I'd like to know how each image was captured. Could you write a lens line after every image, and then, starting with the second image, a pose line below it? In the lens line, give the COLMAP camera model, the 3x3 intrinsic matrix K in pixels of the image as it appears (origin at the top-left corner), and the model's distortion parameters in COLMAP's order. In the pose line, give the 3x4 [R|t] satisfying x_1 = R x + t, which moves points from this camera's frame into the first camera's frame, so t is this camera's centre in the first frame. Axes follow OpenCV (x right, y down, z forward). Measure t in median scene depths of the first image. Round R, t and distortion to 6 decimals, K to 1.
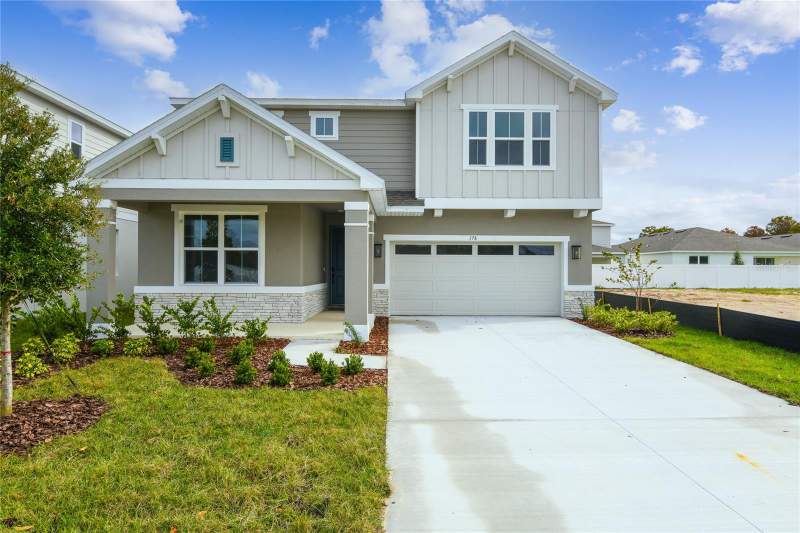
lens RADIAL K [[497.8, 0, 399.3], [0, 497.8, 265.8], [0, 0, 1]] dist [-0.002845, -0.013631]
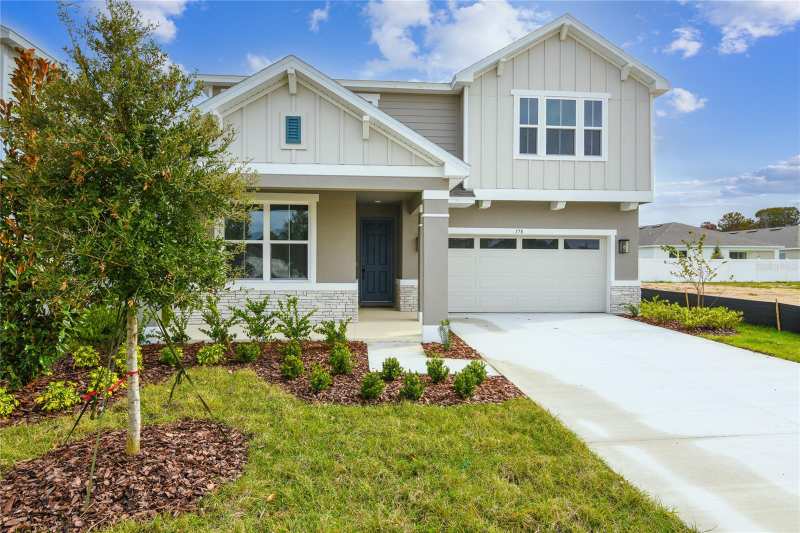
lens RADIAL K [[497.8, 0, 402.3], [0, 497.8, 267.0], [0, 0, 1]] dist [-0.002845, -0.013631]
pose [[0.997026, -0.000633, 0.077062, -0.180567], [-0.000544, 0.999884, 0.015253, -0.001839], [-0.077063, -0.015250, 0.996910, 0.077595]]
